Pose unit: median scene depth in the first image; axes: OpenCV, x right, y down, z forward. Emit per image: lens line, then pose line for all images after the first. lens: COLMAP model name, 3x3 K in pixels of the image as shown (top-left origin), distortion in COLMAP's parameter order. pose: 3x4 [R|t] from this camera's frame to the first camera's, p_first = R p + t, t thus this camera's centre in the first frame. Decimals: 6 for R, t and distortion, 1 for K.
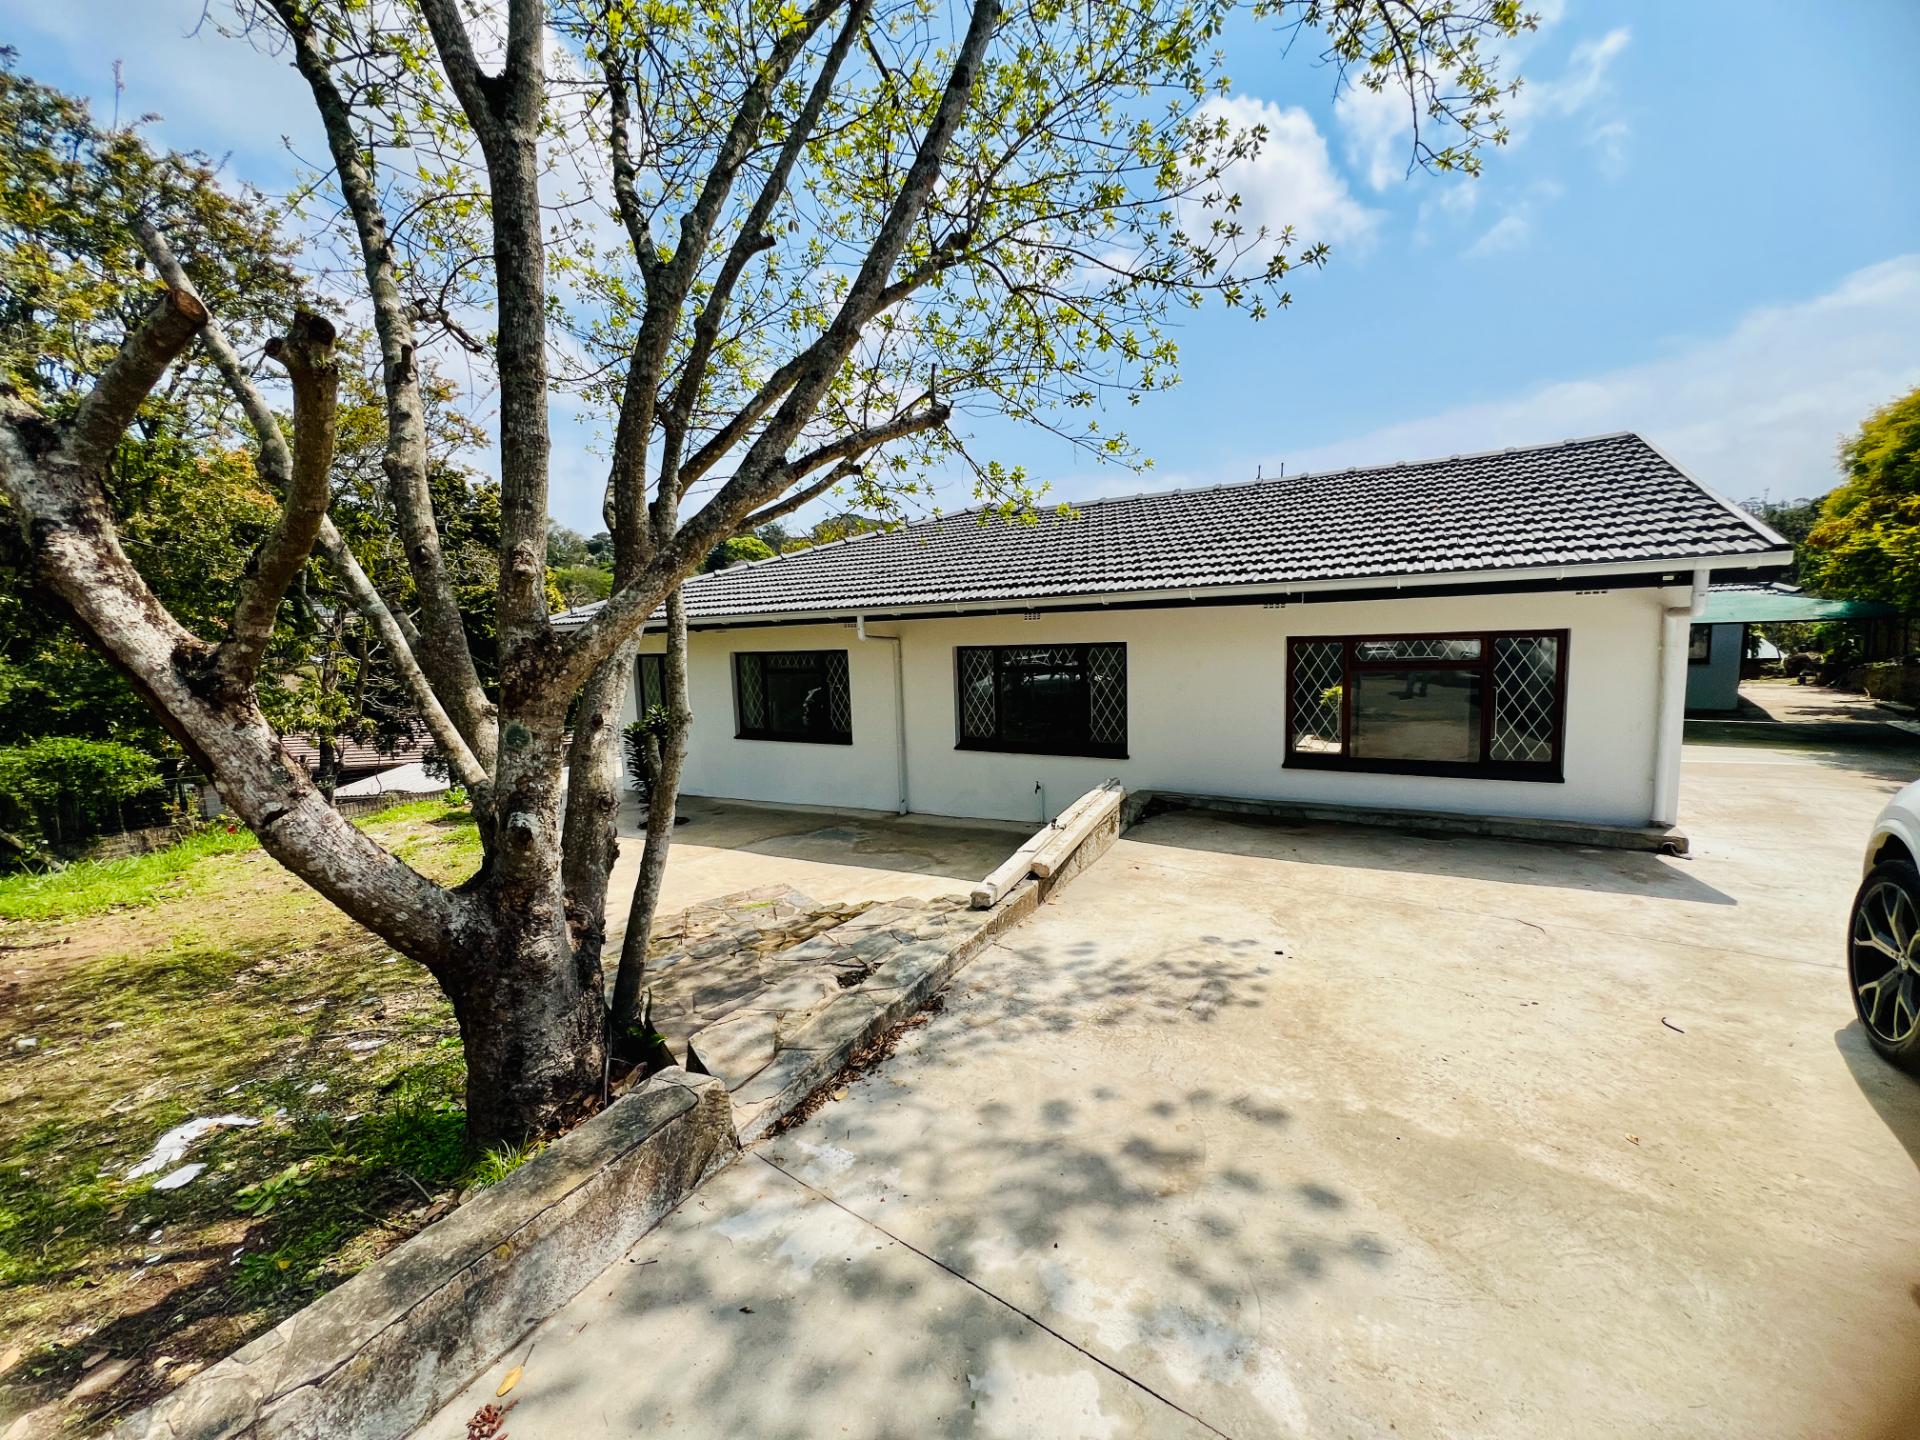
lens RADIAL K [[763.7, 0, 961.3], [0, 763.7, 717.7], [0, 0, 1]] dist [-0.002857, 0.001315]
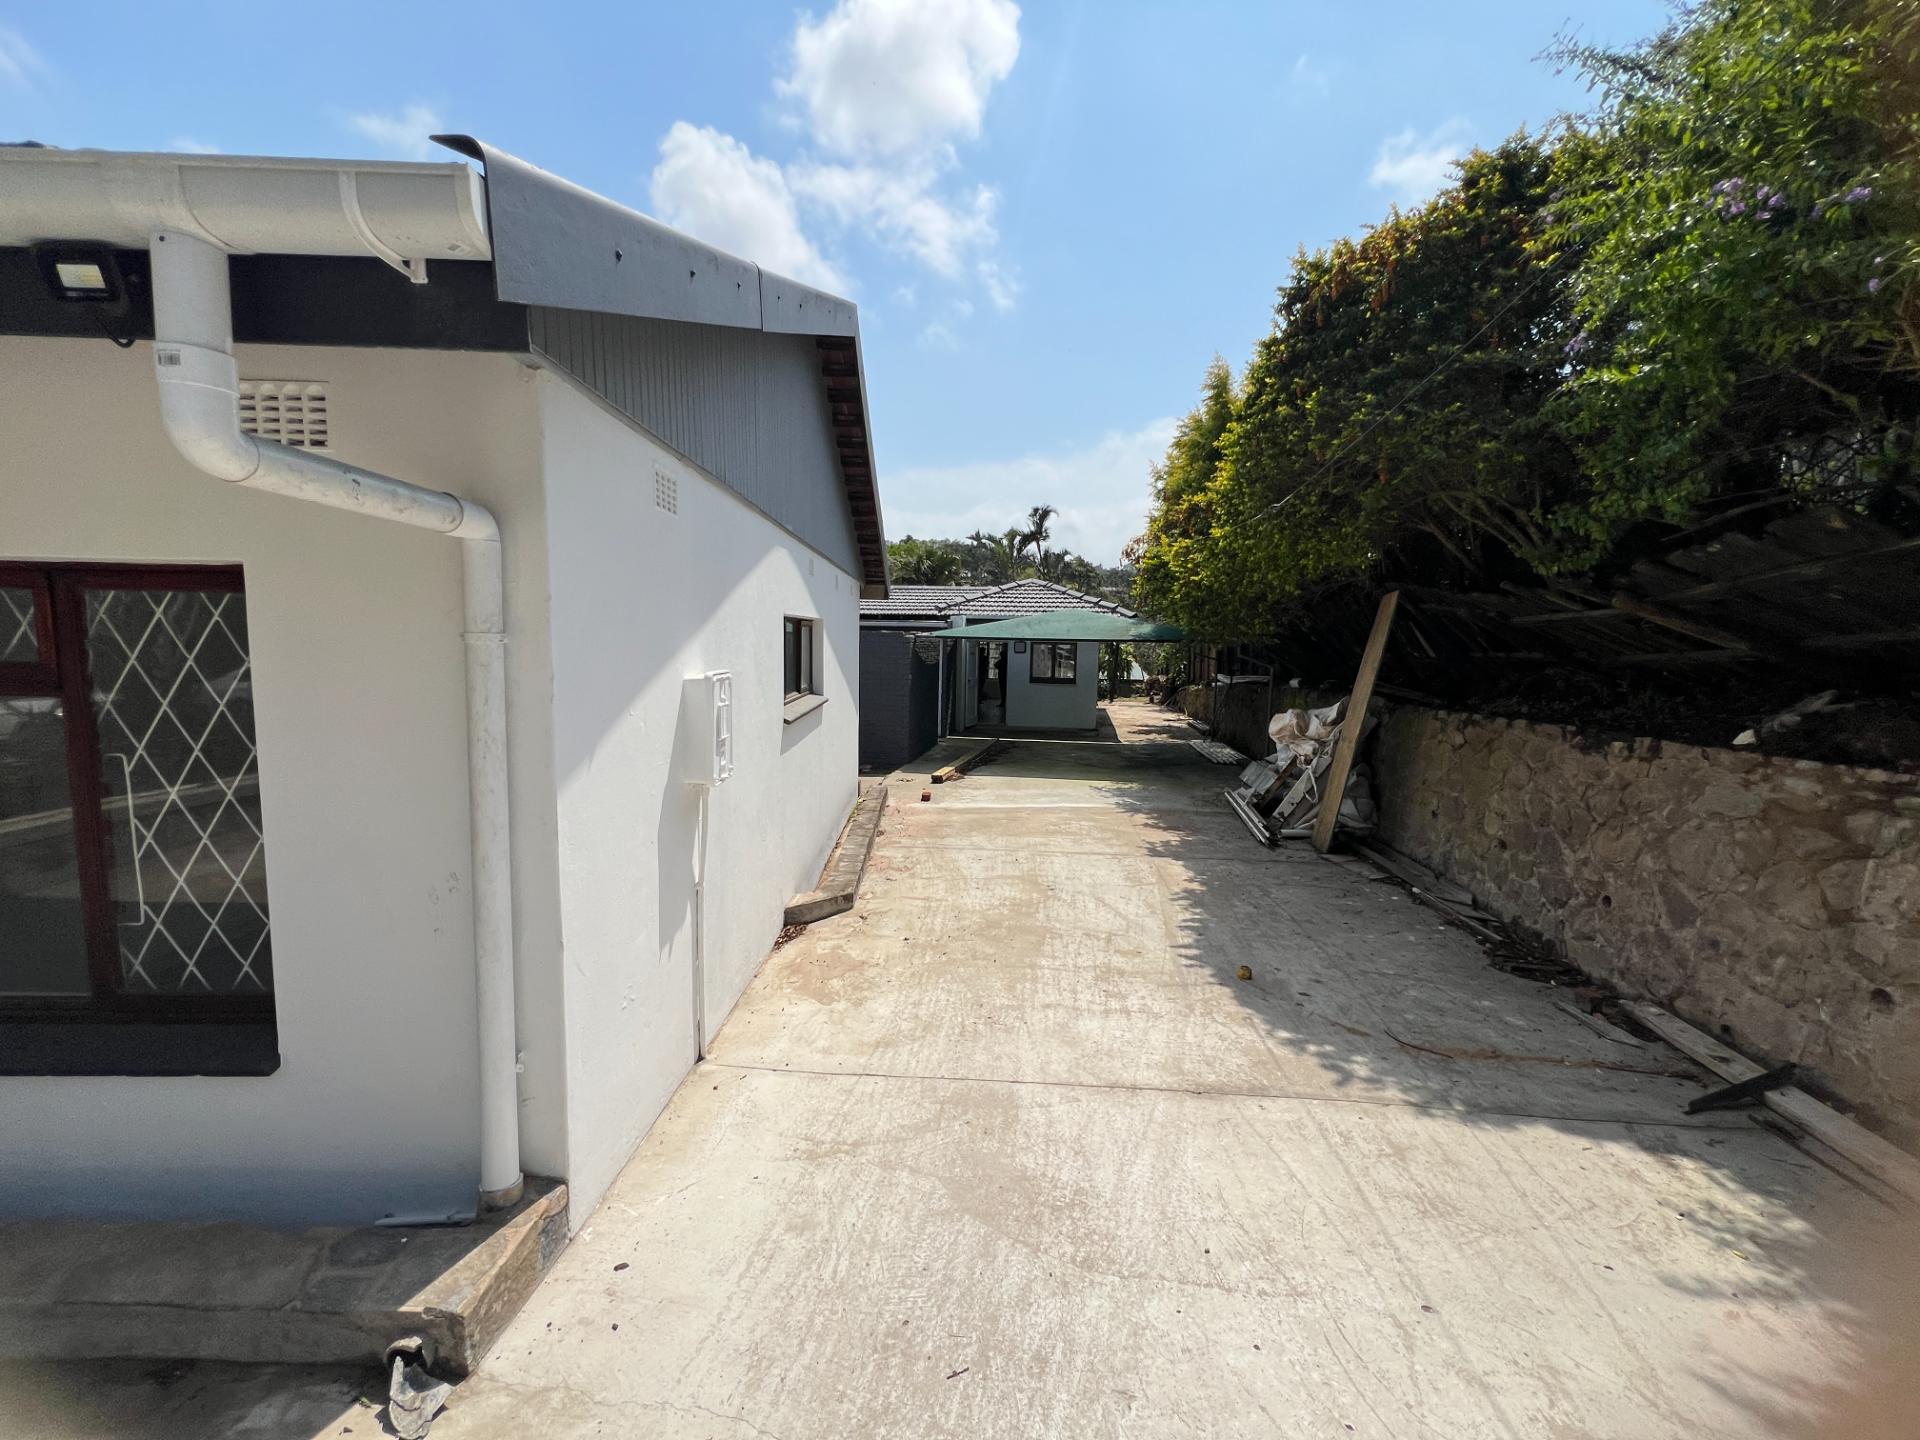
lens RADIAL K [[763.7, 0, 958.8], [0, 763.7, 719.8], [0, 0, 1]] dist [-0.002857, 0.001315]
pose [[0.850957, -0.003151, 0.525226, 0.483803], [0.006190, 0.999973, -0.004028, -0.029779], [-0.525198, 0.006679, 0.850954, 0.334457]]
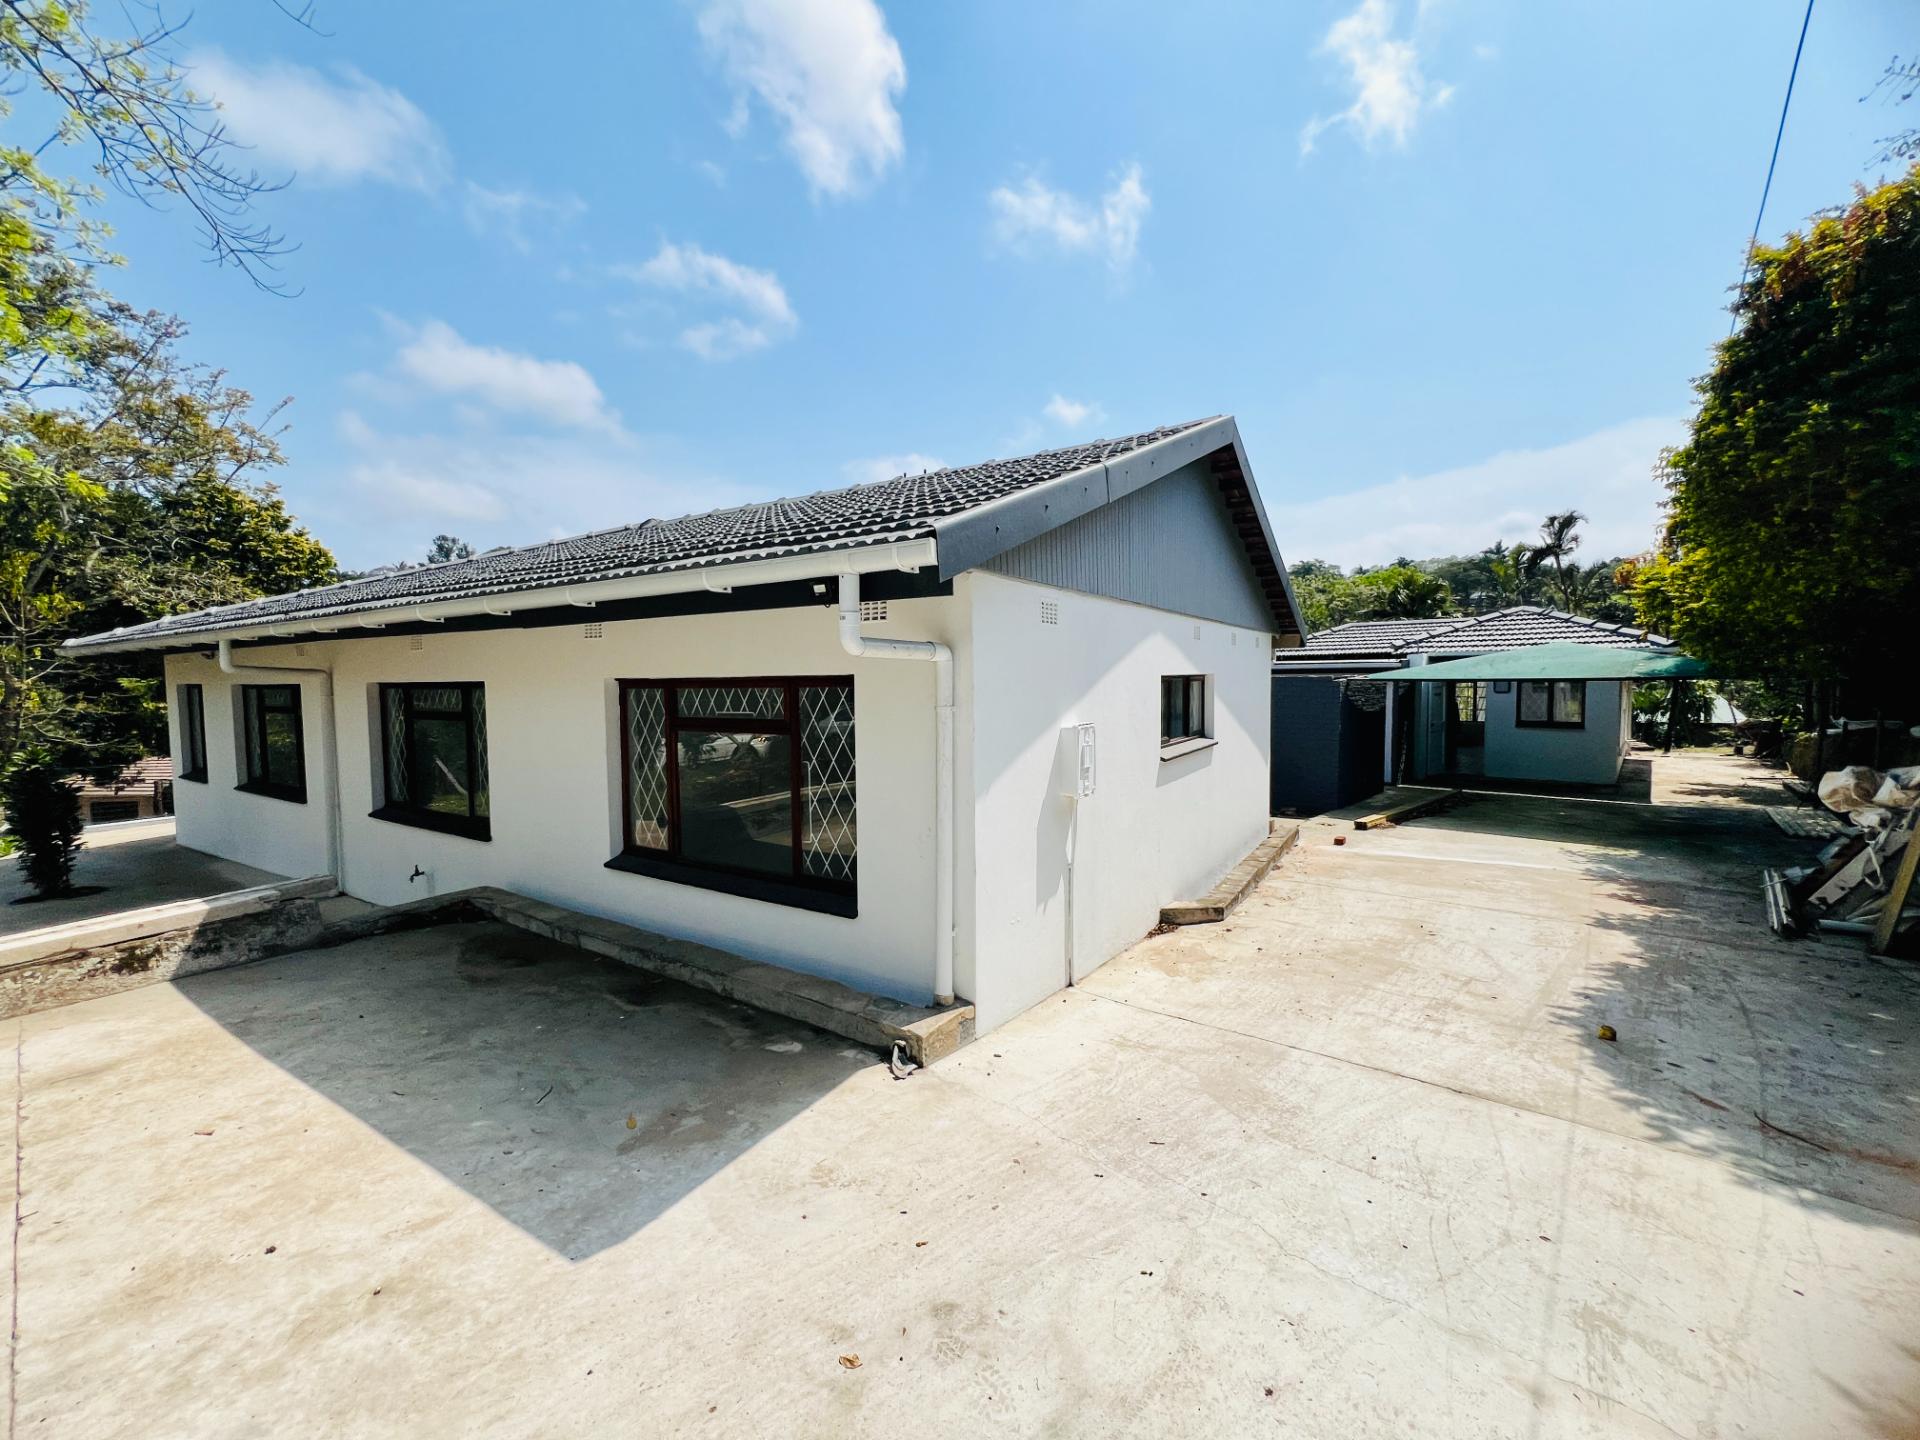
lens RADIAL K [[763.7, 0, 957.7], [0, 763.7, 720.6], [0, 0, 1]] dist [-0.002857, 0.001315]
pose [[0.998753, 0.026526, -0.042295, 0.502369], [-0.028638, 0.998331, -0.050153, -0.027322], [0.040894, 0.051302, 0.997846, 0.205139]]
